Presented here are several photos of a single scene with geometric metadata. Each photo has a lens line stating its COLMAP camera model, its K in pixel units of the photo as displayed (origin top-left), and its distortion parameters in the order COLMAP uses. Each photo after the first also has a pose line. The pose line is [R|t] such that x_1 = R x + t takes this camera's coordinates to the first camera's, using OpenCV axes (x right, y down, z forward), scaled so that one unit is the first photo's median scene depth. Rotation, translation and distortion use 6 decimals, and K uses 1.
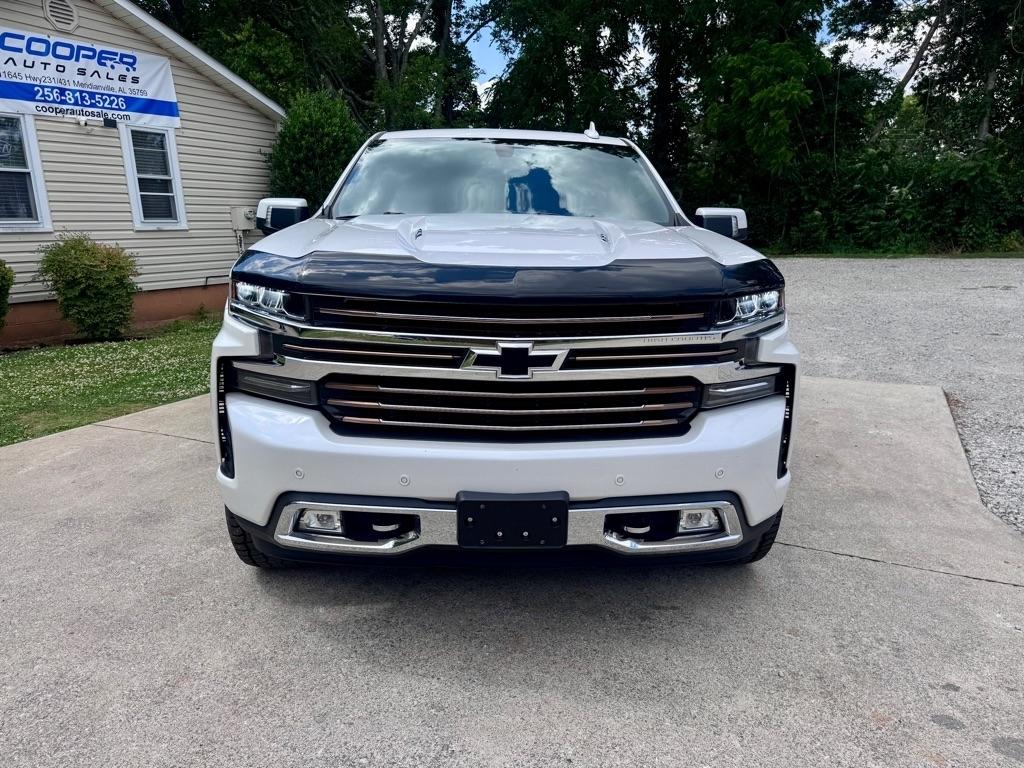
lens RADIAL K [[723.2, 0, 520.9], [0, 723.2, 371.8], [0, 0, 1]] dist [0.004468, -0.006831]
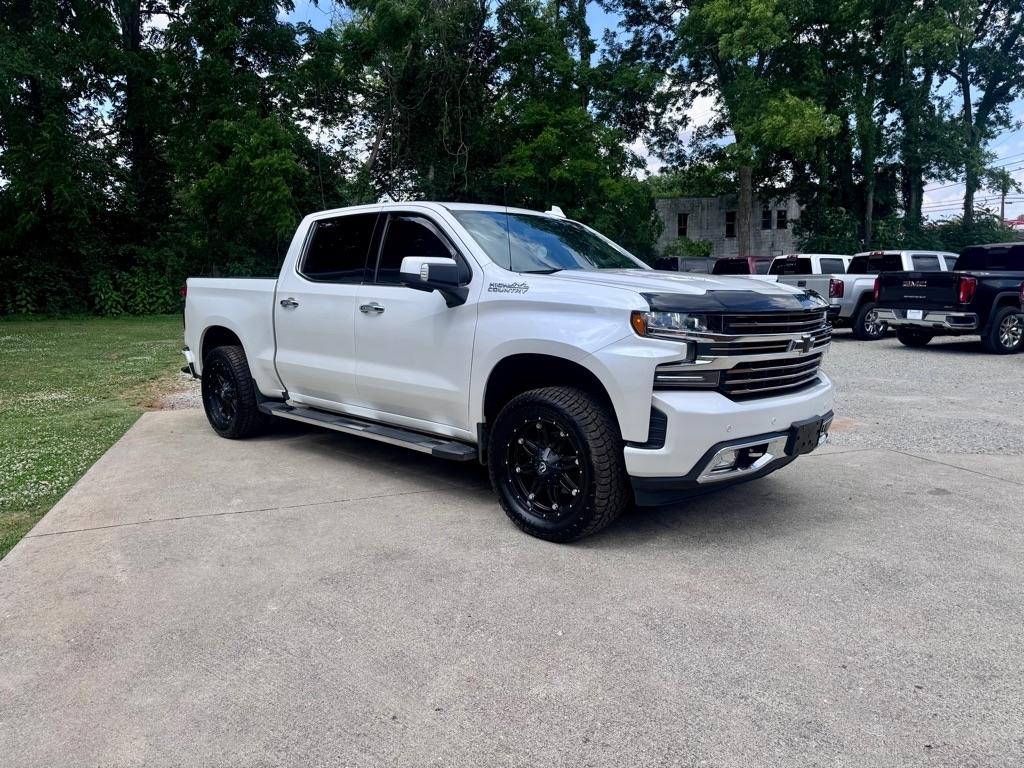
lens RADIAL K [[710.4, 0, 512.0], [0, 710.4, 384.0], [0, 0, 1]] dist [0.049344, -0.062562]
pose [[0.727082, -0.106517, 0.678238, -0.380587], [0.150228, 0.988635, -0.005782, -0.004003], [-0.669913, 0.106094, 0.734820, 0.036101]]
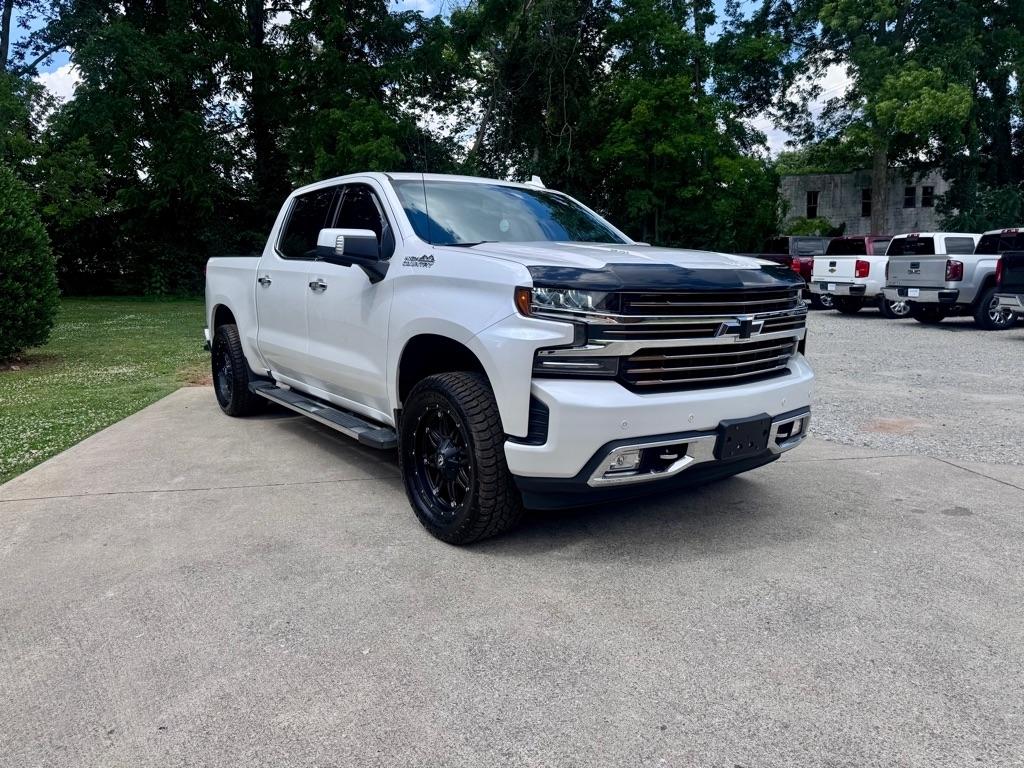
lens RADIAL K [[711.7, 0, 508.7], [0, 711.7, 376.5], [0, 0, 1]] dist [0.045536, -0.057949]
pose [[0.838063, -0.092697, 0.537640, -0.267662], [0.122588, 0.992256, -0.020007, 0.011372], [-0.531622, 0.082675, 0.842937, -0.002947]]
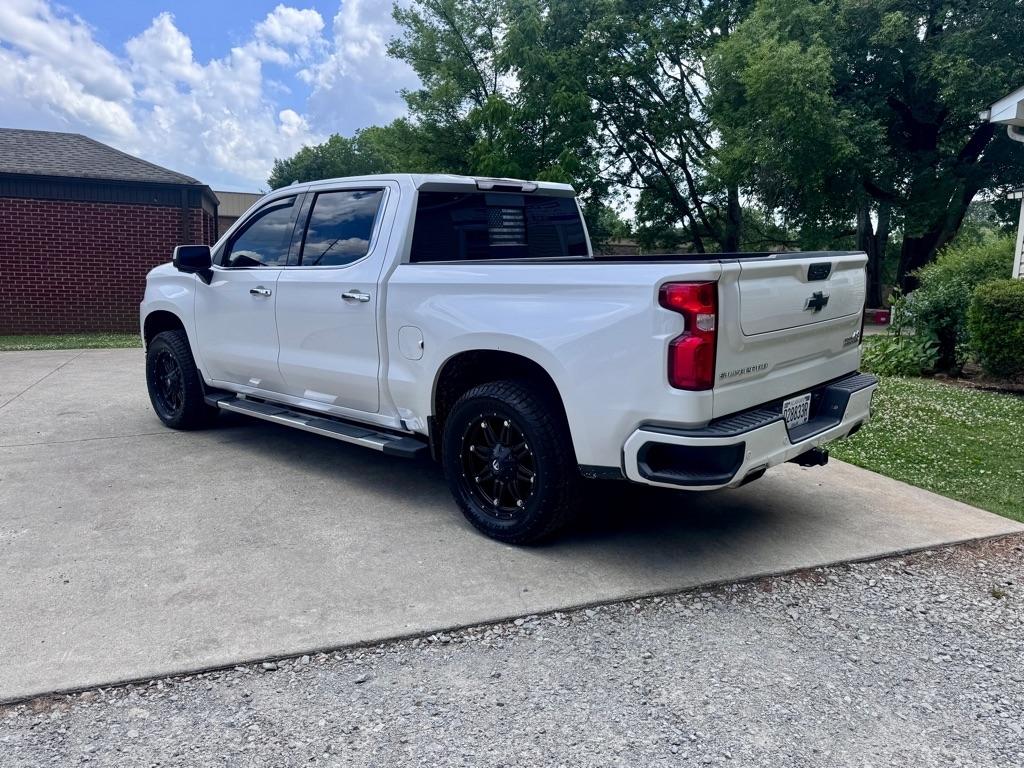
lens RADIAL K [[769.3, 0, 521.8], [0, 769.3, 371.9], [0, 0, 1]] dist [0.059606, -0.082056]
pose [[-0.707223, 0.110004, -0.698381, 0.346596], [-0.144149, 0.944634, 0.294766, -0.203998], [0.692140, 0.309136, -0.652210, 0.959624]]
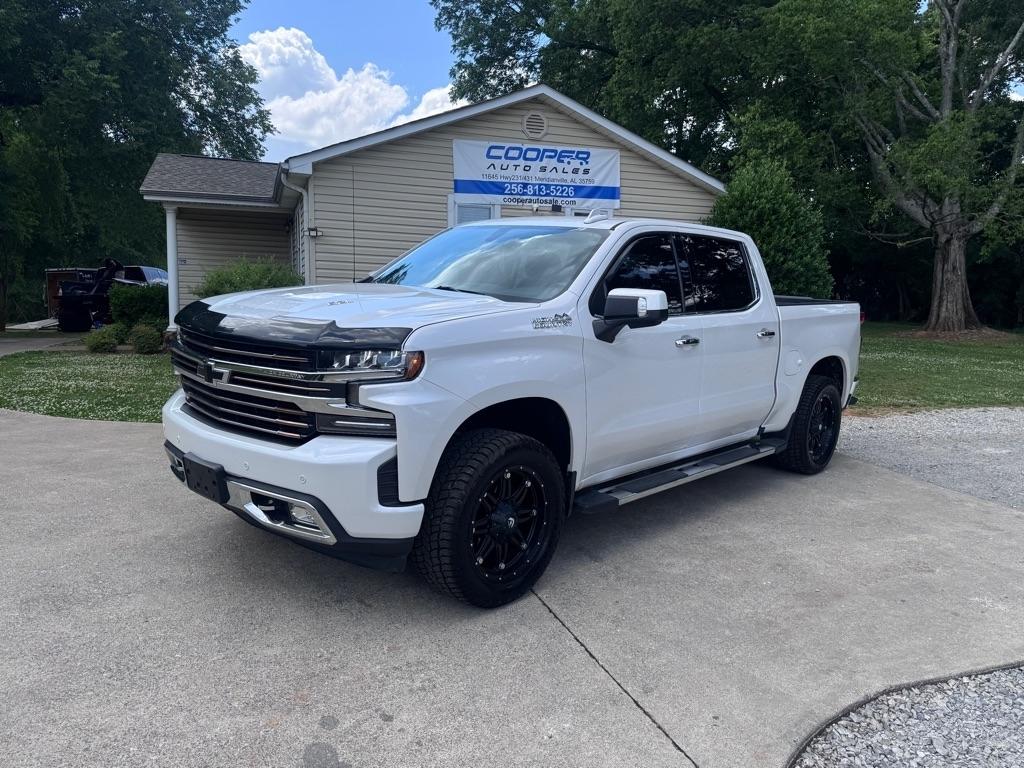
lens RADIAL K [[764.5, 0, 518.4], [0, 764.5, 385.6], [0, 0, 1]] dist [0.058705, -0.083247]
pose [[0.713235, 0.121267, -0.690355, 0.345842], [-0.178979, 0.983779, -0.012100, -0.018792], [0.677689, 0.132189, 0.723369, 0.051845]]
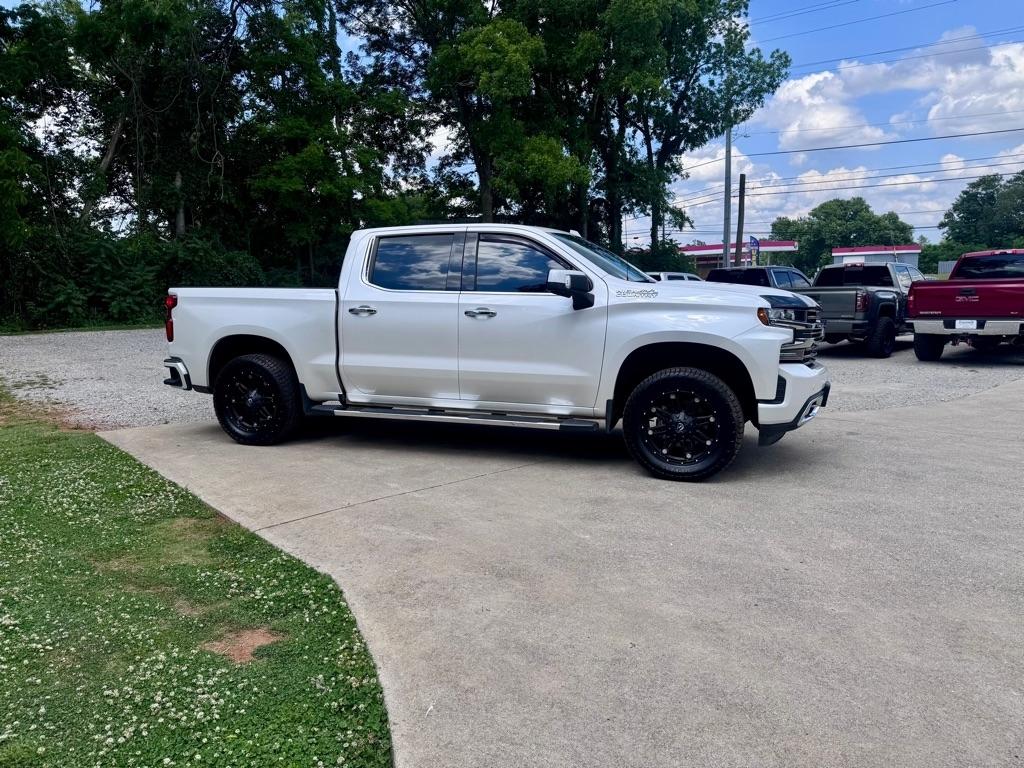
lens RADIAL K [[703.3, 0, 511.1], [0, 703.3, 386.6], [0, 0, 1]] dist [0.059838, -0.061539]
pose [[0.400937, -0.121908, 0.907958, -0.623240], [0.195675, 0.979630, 0.045125, -0.035101], [-0.894964, 0.159572, 0.416624, 0.206013]]
